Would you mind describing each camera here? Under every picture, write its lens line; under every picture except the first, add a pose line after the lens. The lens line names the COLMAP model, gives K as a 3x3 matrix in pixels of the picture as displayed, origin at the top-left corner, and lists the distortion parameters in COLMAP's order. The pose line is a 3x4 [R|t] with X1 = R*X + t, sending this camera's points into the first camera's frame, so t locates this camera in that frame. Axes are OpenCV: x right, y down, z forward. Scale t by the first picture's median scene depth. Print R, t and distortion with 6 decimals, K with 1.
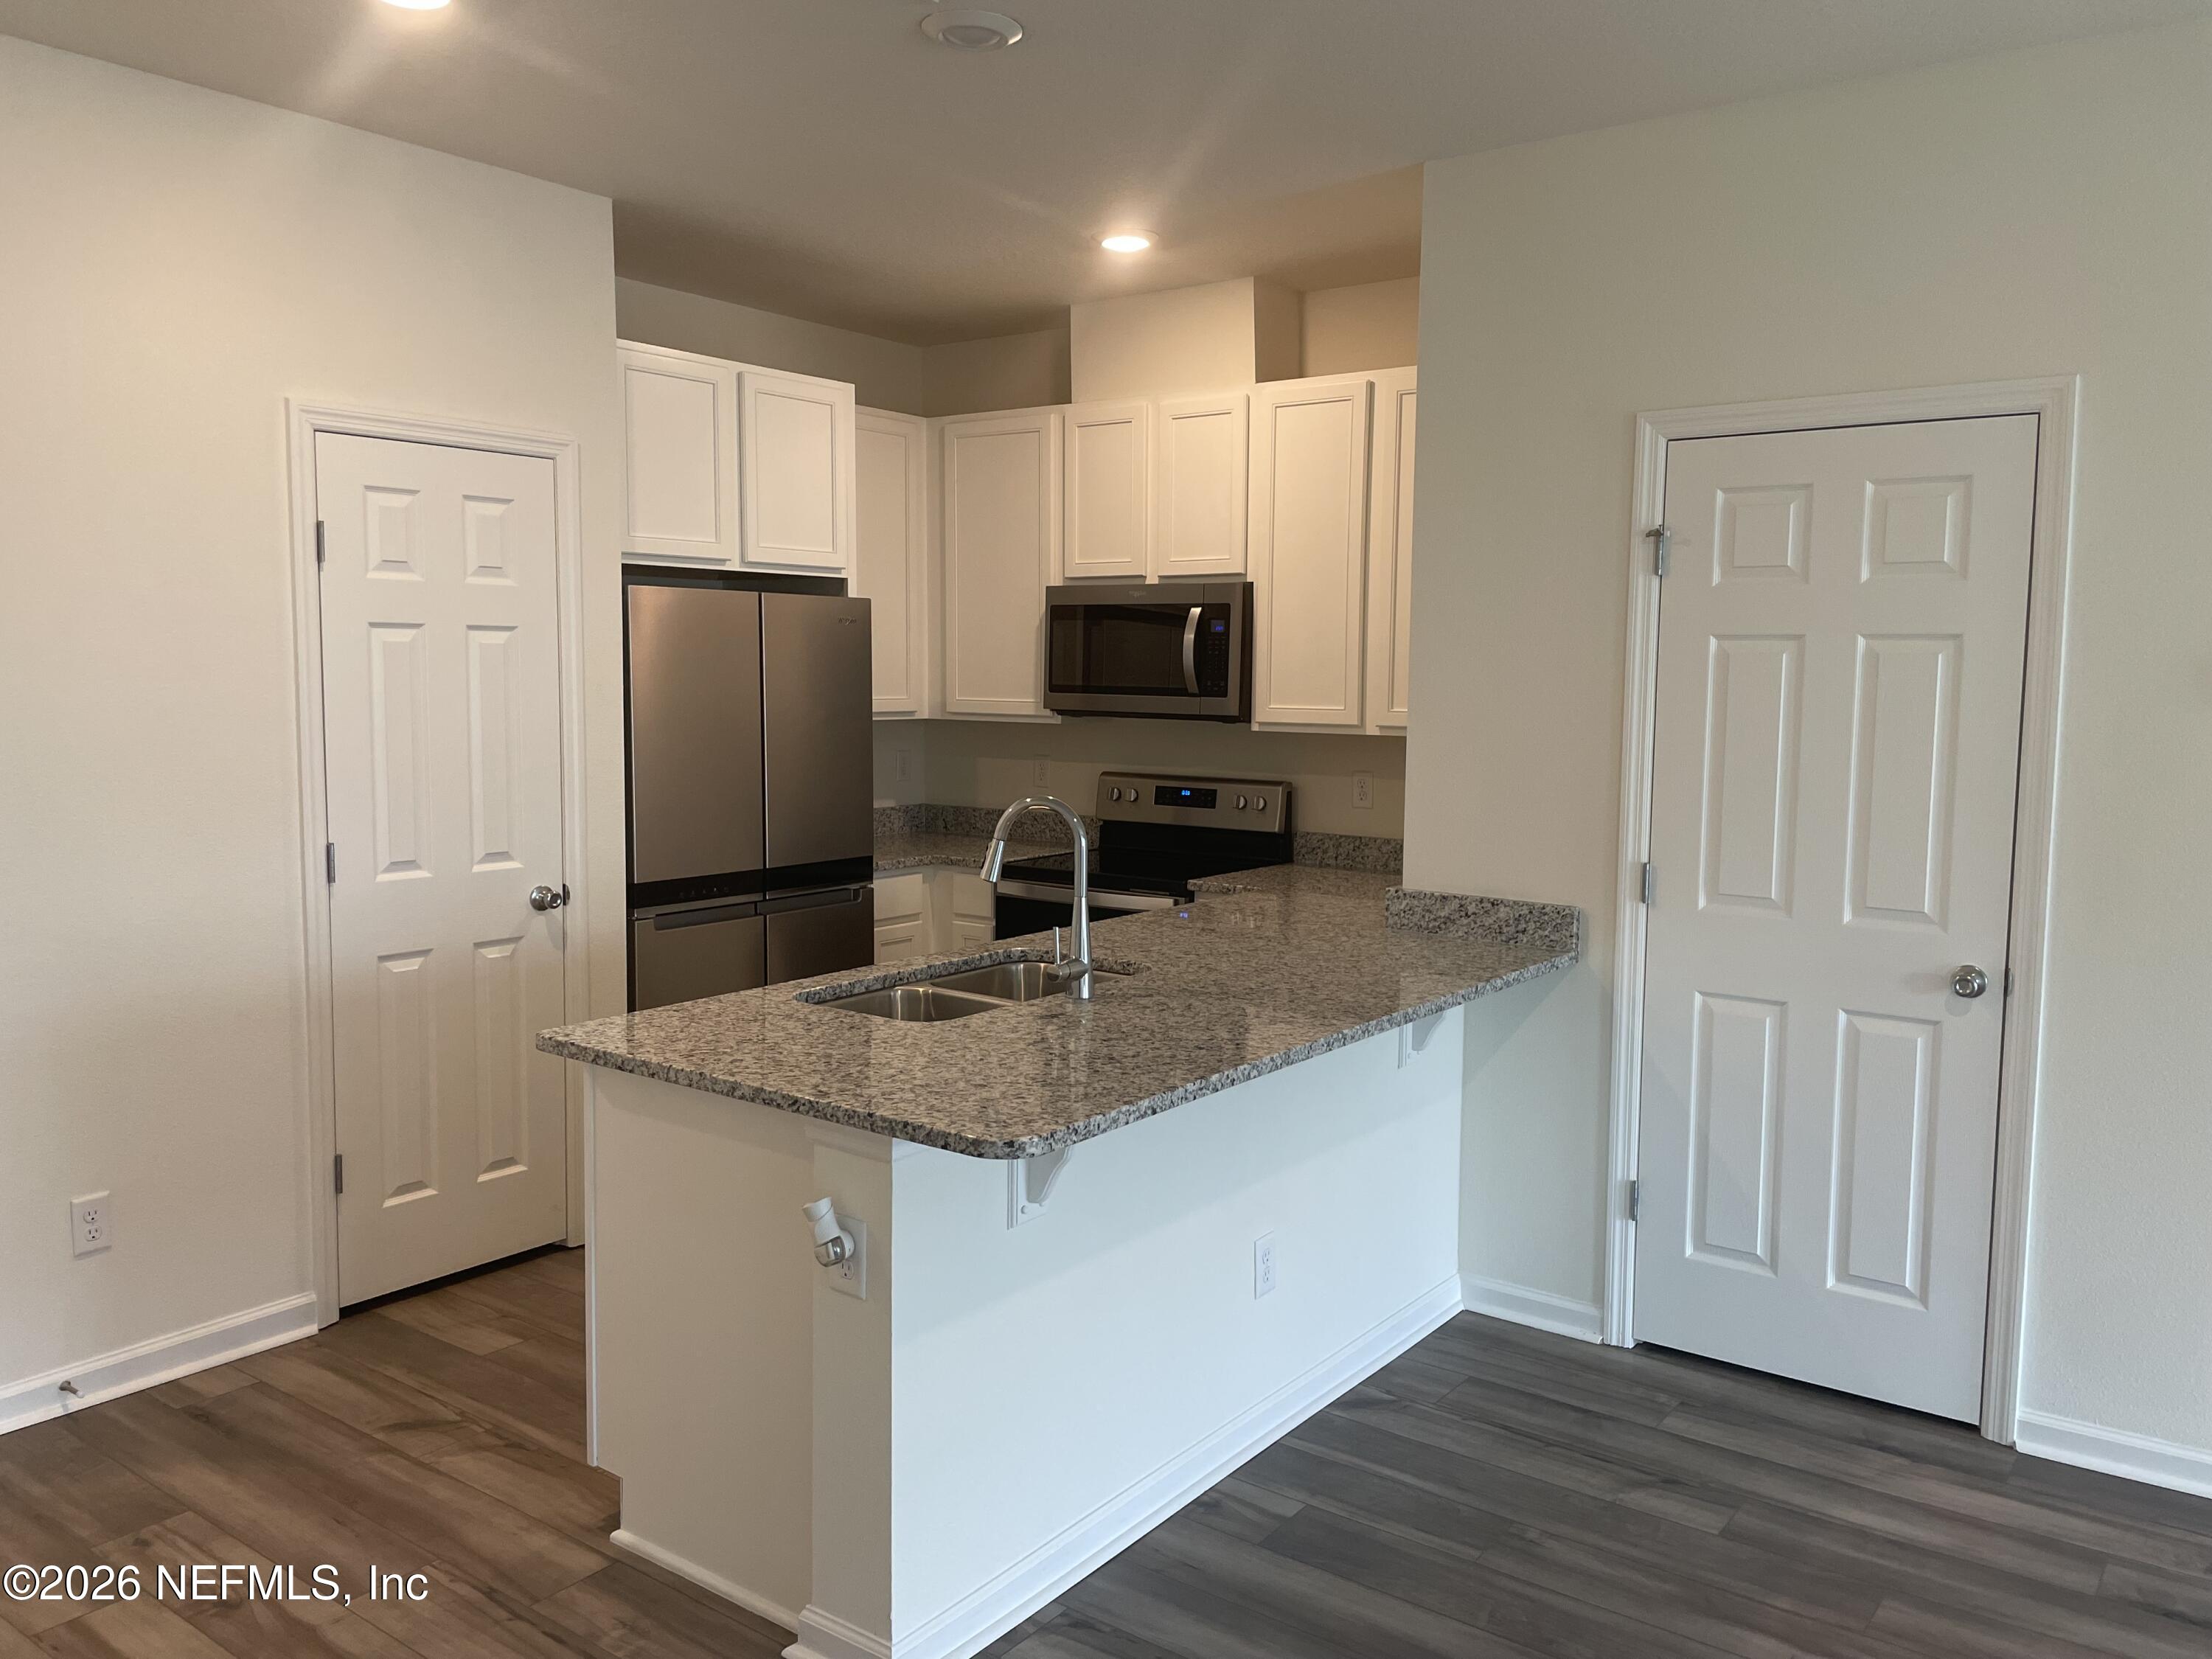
lens RADIAL K [[1659.9, 0, 1106.0], [0, 1659.9, 829.5], [0, 0, 1]] dist [0.004170, -0.010982]
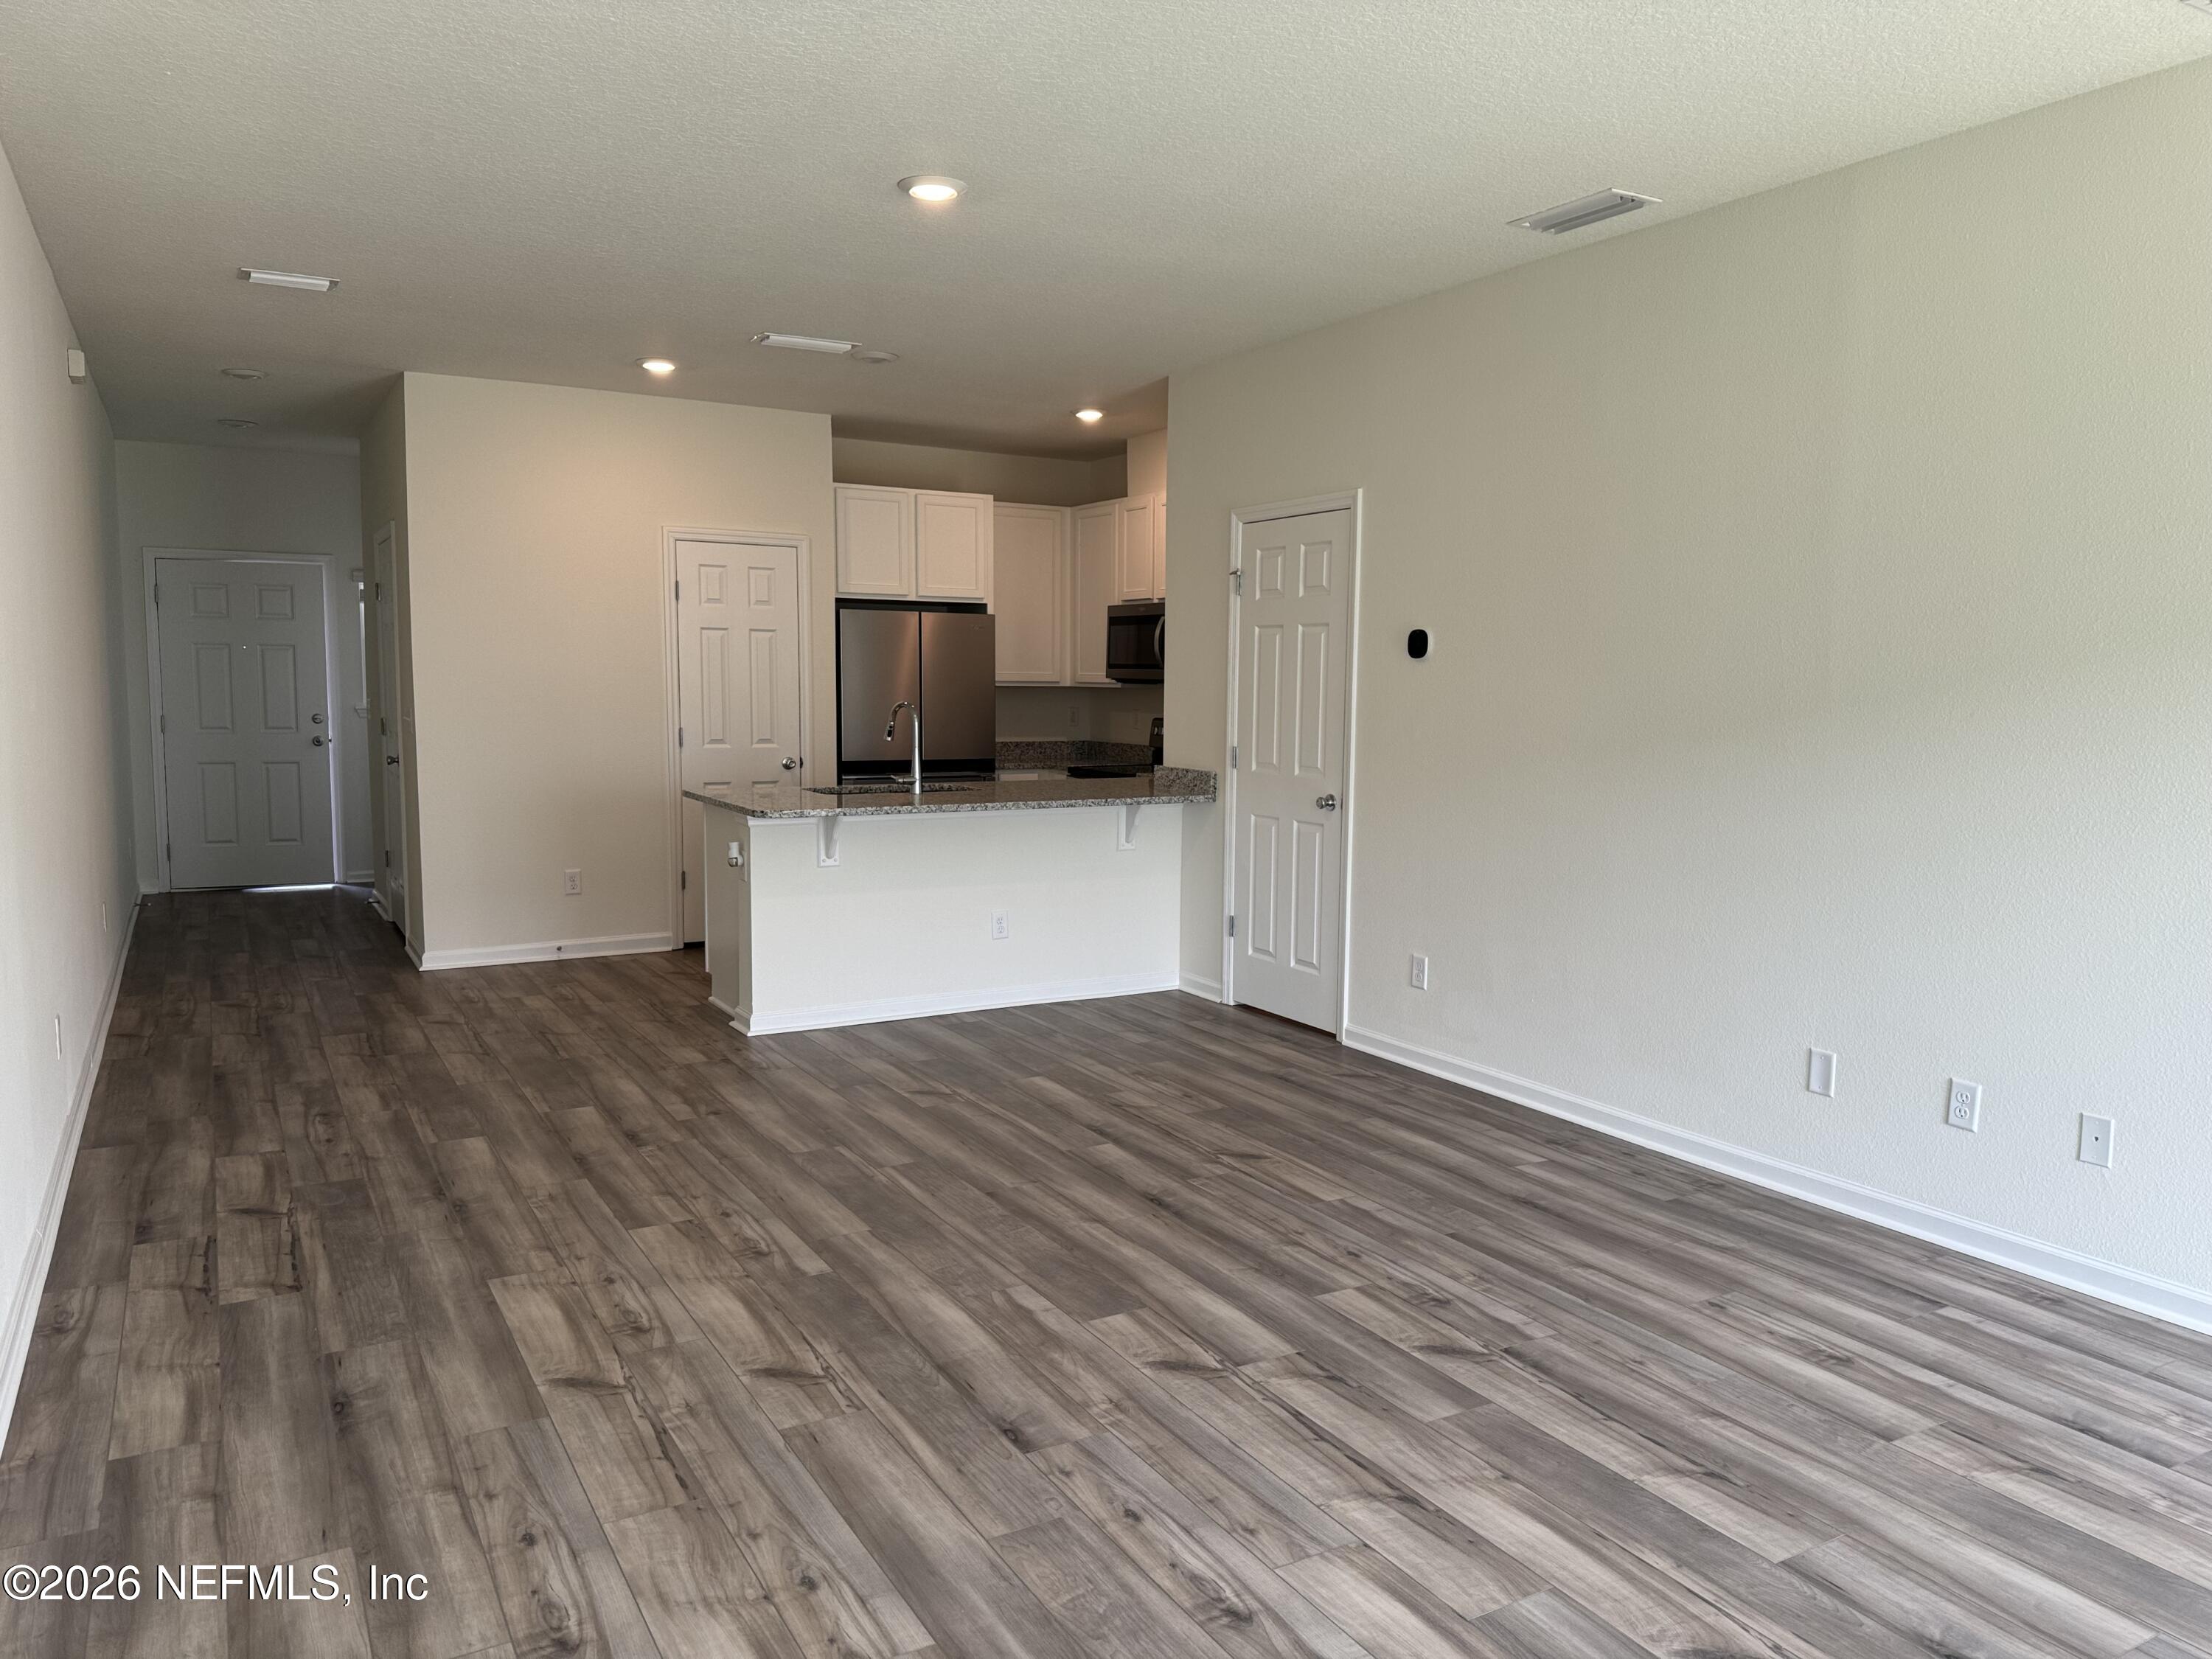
lens RADIAL K [[1542.3, 0, 1106.0], [0, 1542.3, 829.5], [0, 0, 1]] dist [0.055708, -0.001651]
pose [[0.918238, 0.038400, -0.394162, 0.742046], [-0.039331, 0.999210, 0.005720, 0.092635], [0.394070, 0.010250, 0.919023, -0.570769]]
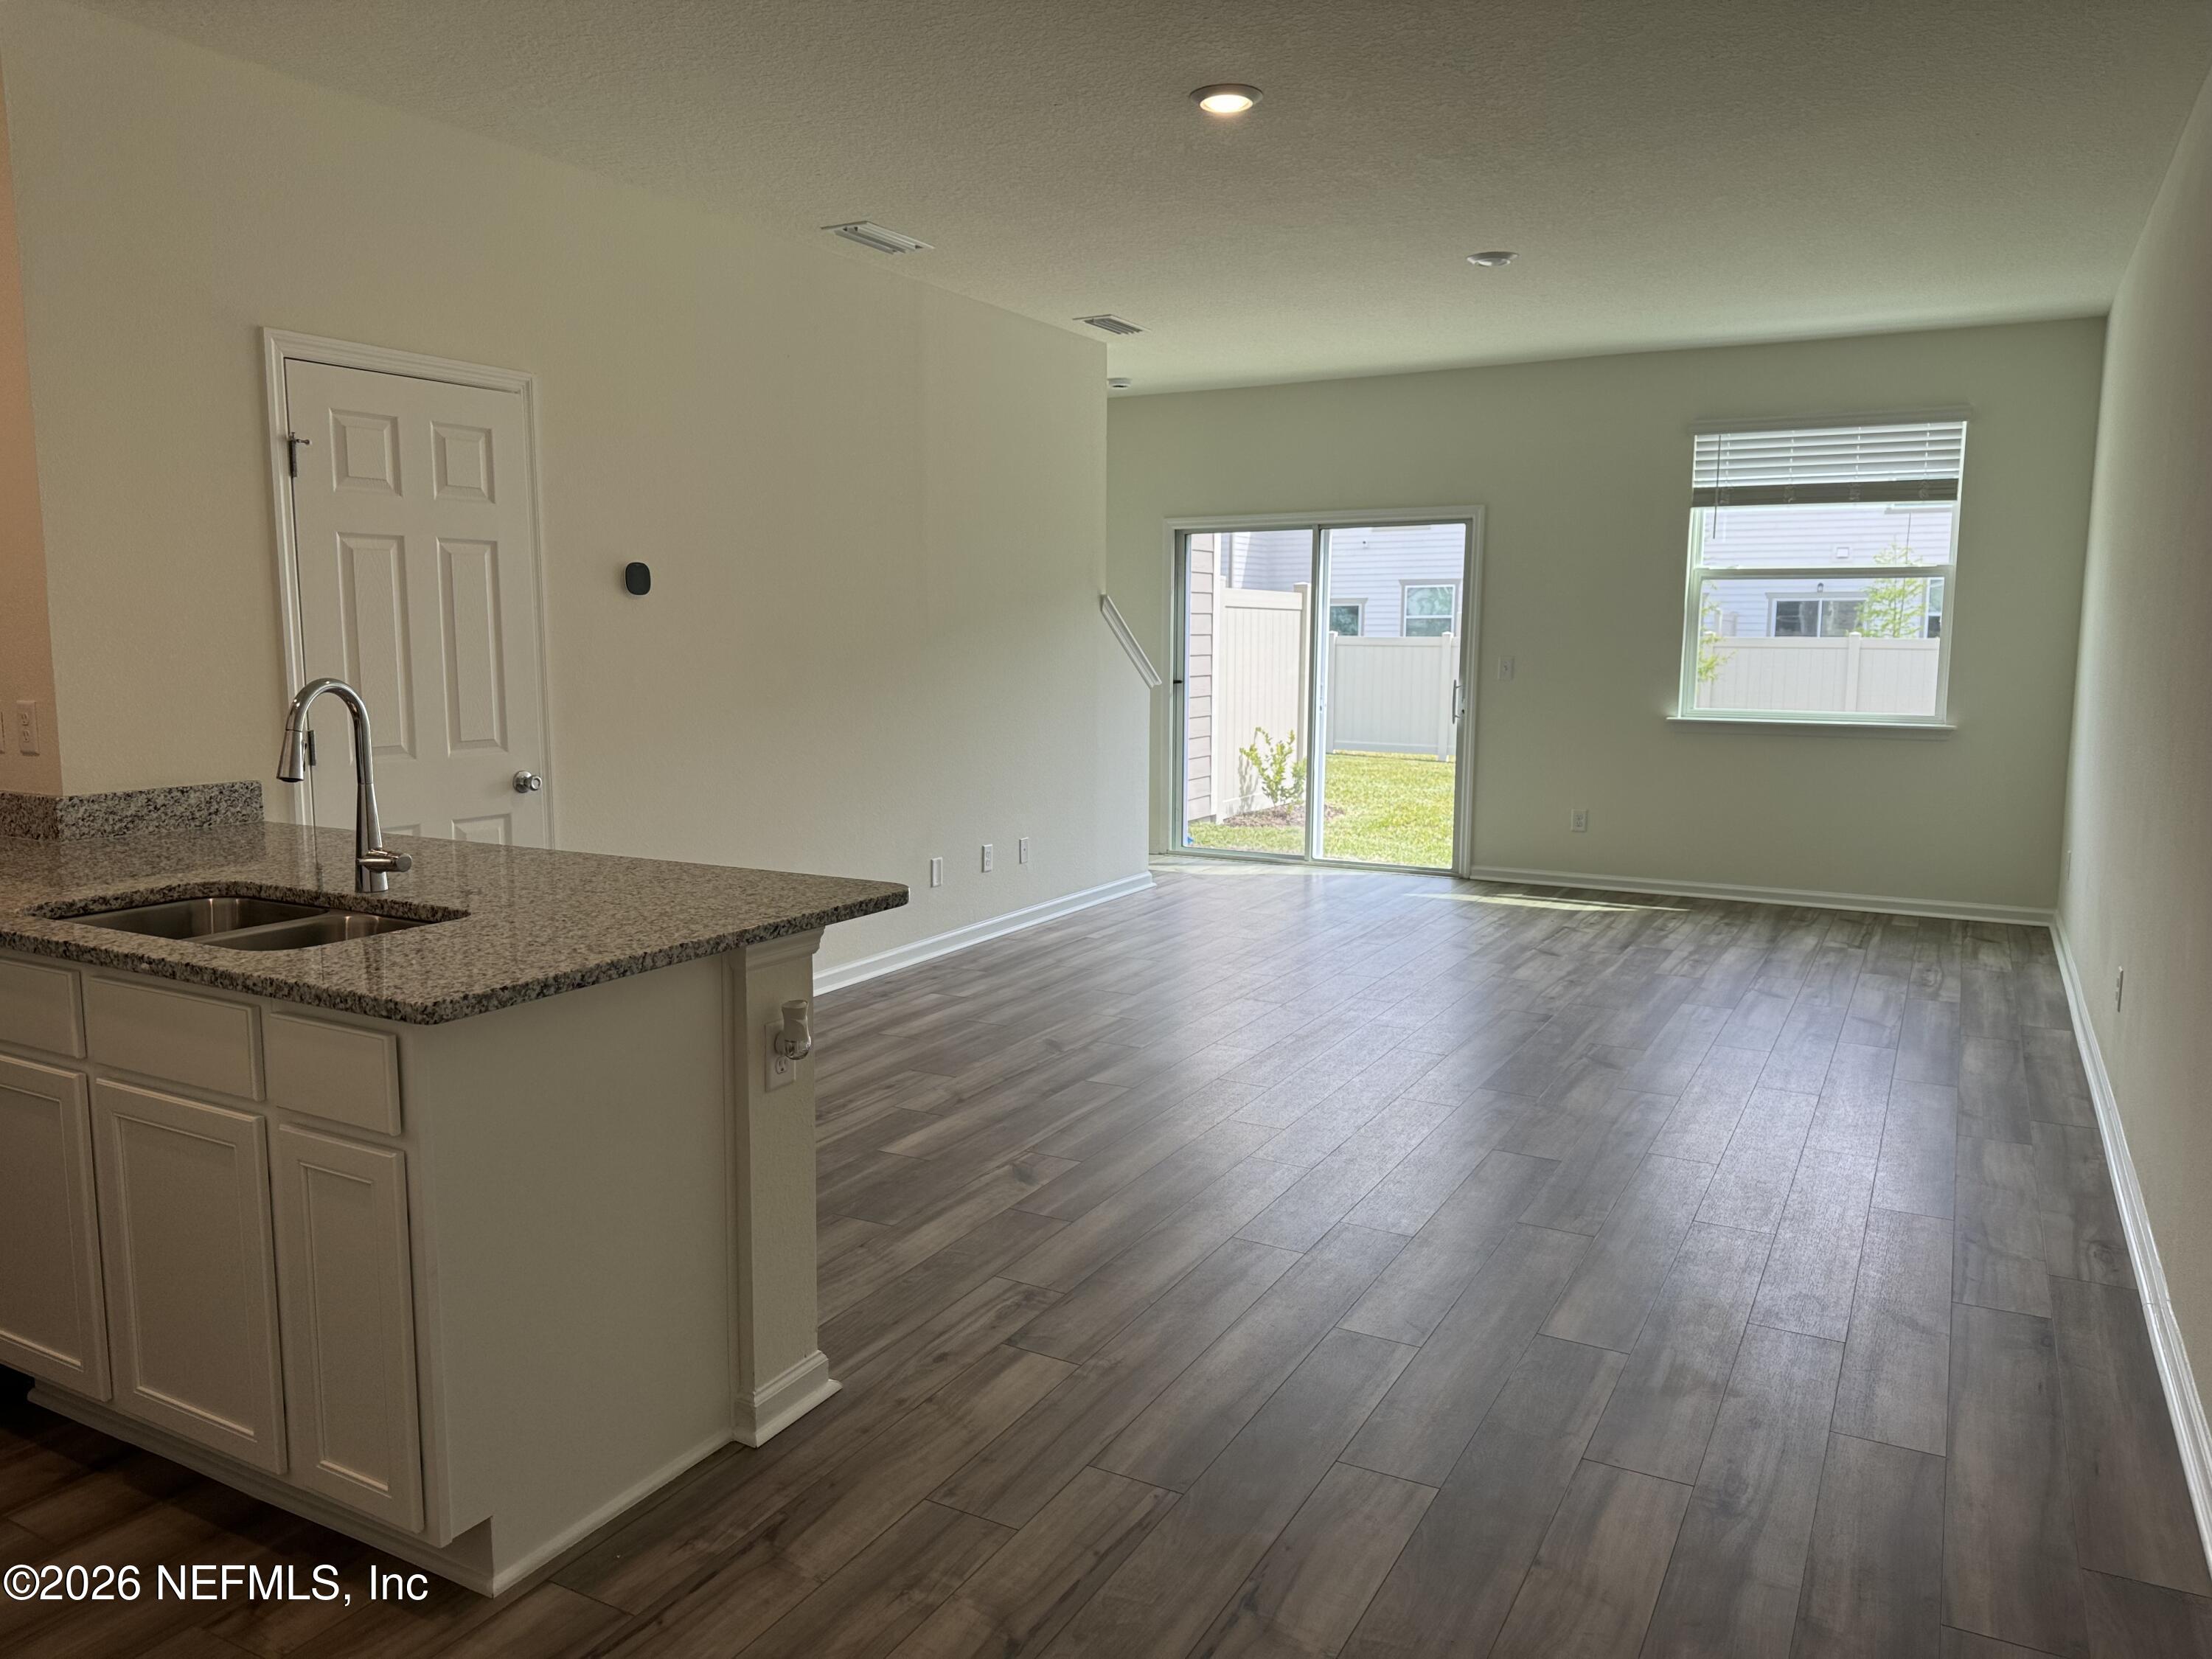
lens RADIAL K [[1542.3, 0, 1106.0], [0, 1542.3, 829.5], [0, 0, 1]] dist [0.055708, -0.001651]
pose [[-0.130378, -0.145381, 0.980748, -0.678484], [0.097439, 0.982524, 0.158597, -0.025695], [-0.986665, 0.116240, -0.113933, 0.483253]]
